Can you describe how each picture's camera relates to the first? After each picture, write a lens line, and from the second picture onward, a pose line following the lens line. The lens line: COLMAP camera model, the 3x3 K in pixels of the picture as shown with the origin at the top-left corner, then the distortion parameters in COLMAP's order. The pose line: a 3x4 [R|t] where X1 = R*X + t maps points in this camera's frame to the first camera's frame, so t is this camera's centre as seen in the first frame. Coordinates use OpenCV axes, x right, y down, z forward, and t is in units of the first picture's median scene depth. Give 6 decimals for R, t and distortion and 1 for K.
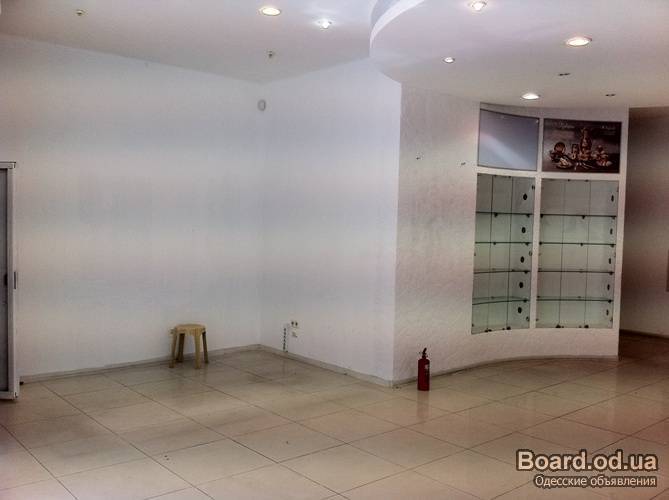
lens RADIAL K [[636.8, 0, 334.4], [0, 636.8, 248.8], [0, 0, 1]] dist [-0.001812, 0.000000]
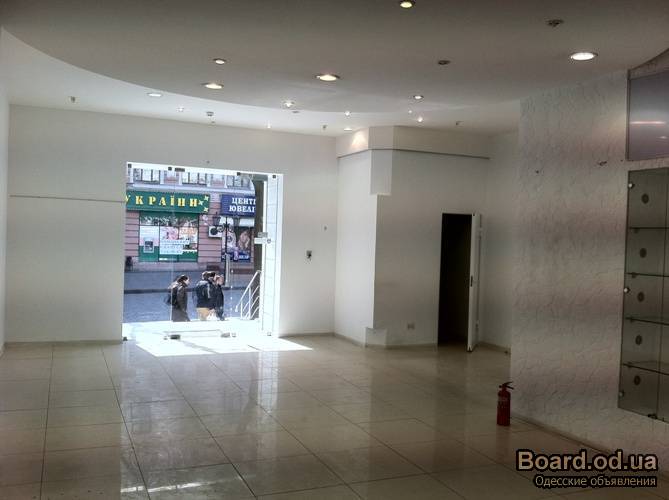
lens RADIAL K [[636.8, 0, 334.5], [0, 636.8, 250.7], [0, 0, 1]] dist [-0.001812, 0.000000]
pose [[-0.300016, -0.026326, -0.953571, 1.054401], [-0.079977, 0.996794, -0.002356, -0.006983], [0.950576, 0.075557, -0.301159, 0.991359]]
